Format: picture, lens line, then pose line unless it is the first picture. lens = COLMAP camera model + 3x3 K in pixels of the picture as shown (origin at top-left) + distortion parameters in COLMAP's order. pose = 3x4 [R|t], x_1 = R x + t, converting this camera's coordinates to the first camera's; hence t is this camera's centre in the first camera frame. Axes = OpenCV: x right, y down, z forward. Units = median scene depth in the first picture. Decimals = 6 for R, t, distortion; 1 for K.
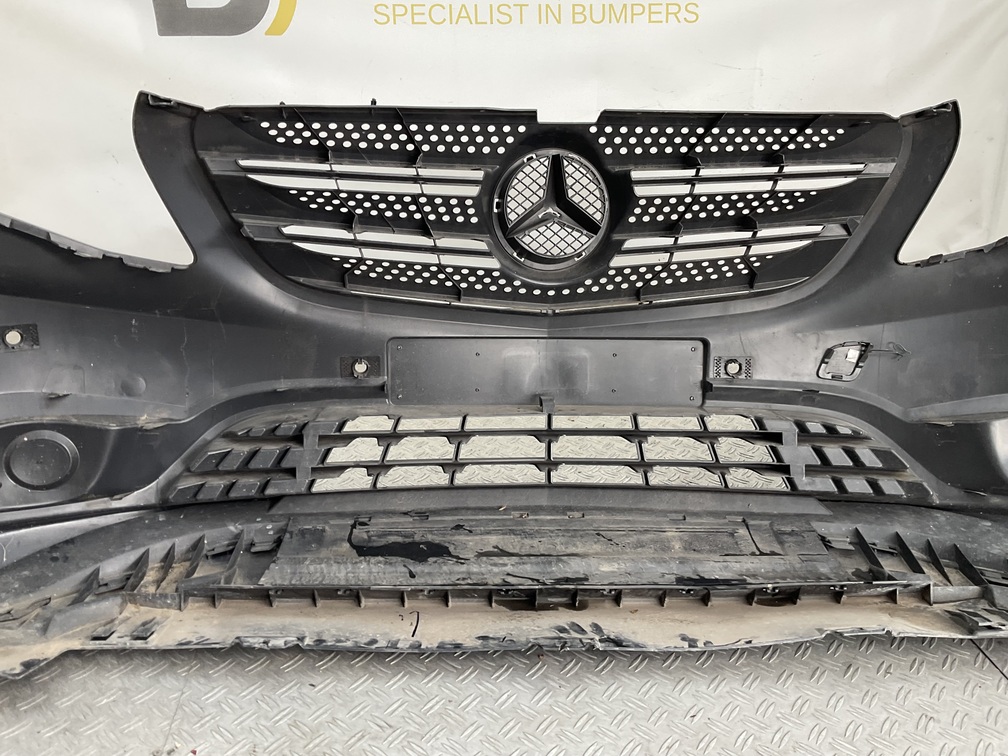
lens RADIAL K [[836.8, 0, 504.0], [0, 836.8, 378.0], [0, 0, 1]] dist [0.121386, -0.245206]
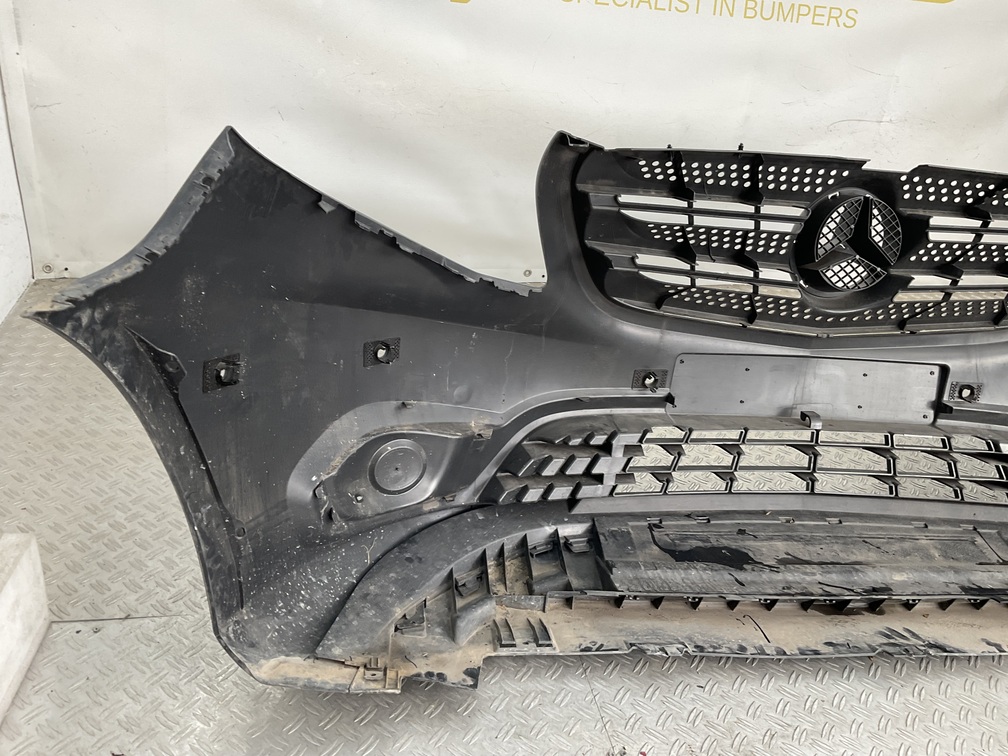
lens RADIAL K [[836.8, 0, 504.0], [0, 836.8, 378.0], [0, 0, 1]] dist [0.121386, -0.245206]
pose [[0.989690, 0.042579, 0.136748, -0.533467], [-0.056824, 0.993158, 0.102020, -0.120532], [-0.131469, -0.108738, 0.985339, -0.031178]]
